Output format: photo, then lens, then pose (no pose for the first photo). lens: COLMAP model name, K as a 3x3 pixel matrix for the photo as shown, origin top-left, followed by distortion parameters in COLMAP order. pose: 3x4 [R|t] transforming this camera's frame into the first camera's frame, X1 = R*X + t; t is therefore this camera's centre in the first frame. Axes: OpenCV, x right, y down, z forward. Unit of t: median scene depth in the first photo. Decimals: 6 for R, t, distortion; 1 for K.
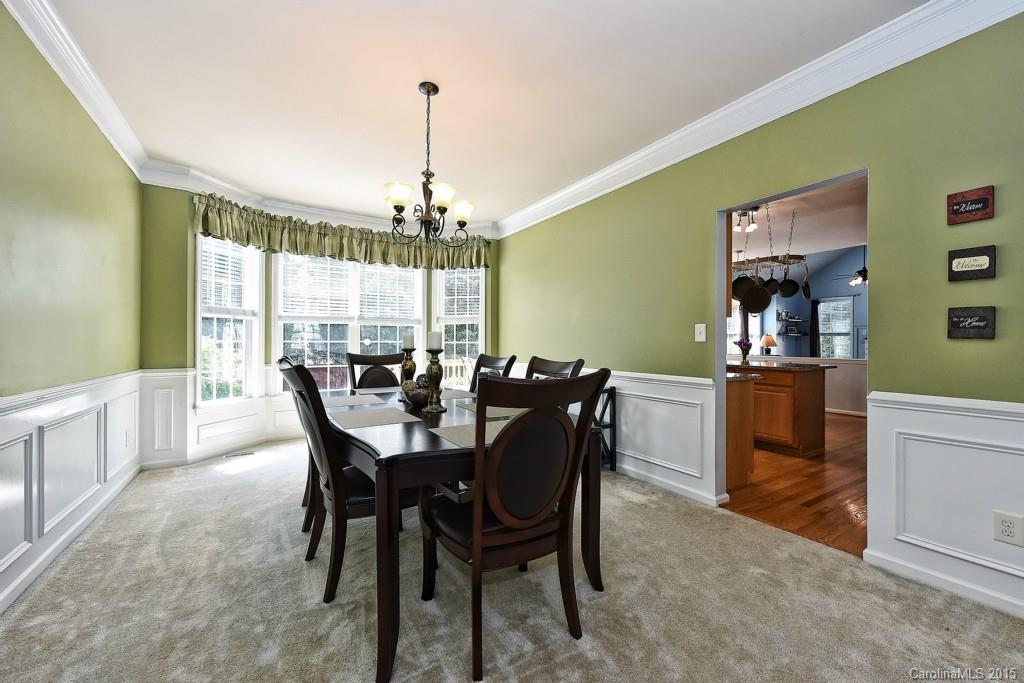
lens RADIAL K [[401.0, 0, 512.0], [0, 401.0, 341.5], [0, 0, 1]] dist [0.001563, -0.000083]
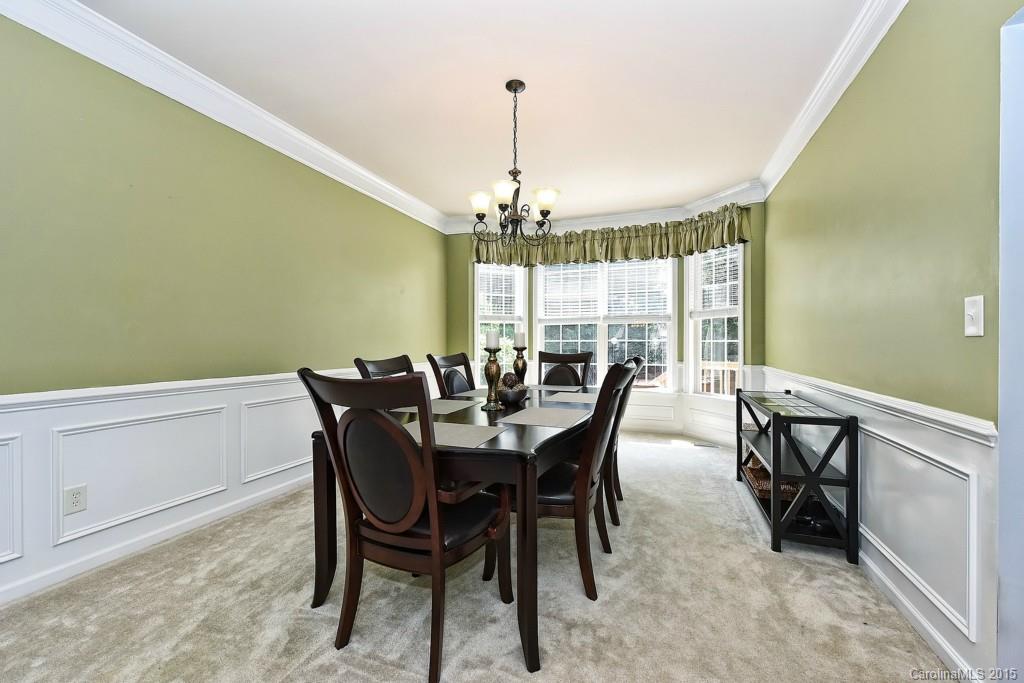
lens RADIAL K [[410.3, 0, 514.5], [0, 410.3, 342.4], [0, 0, 1]] dist [0.002213, -0.000018]
pose [[0.622201, -0.004748, -0.782843, 0.308870], [0.007331, 0.999973, -0.000238, 0.002998], [0.782823, -0.005591, 0.622219, 0.189639]]
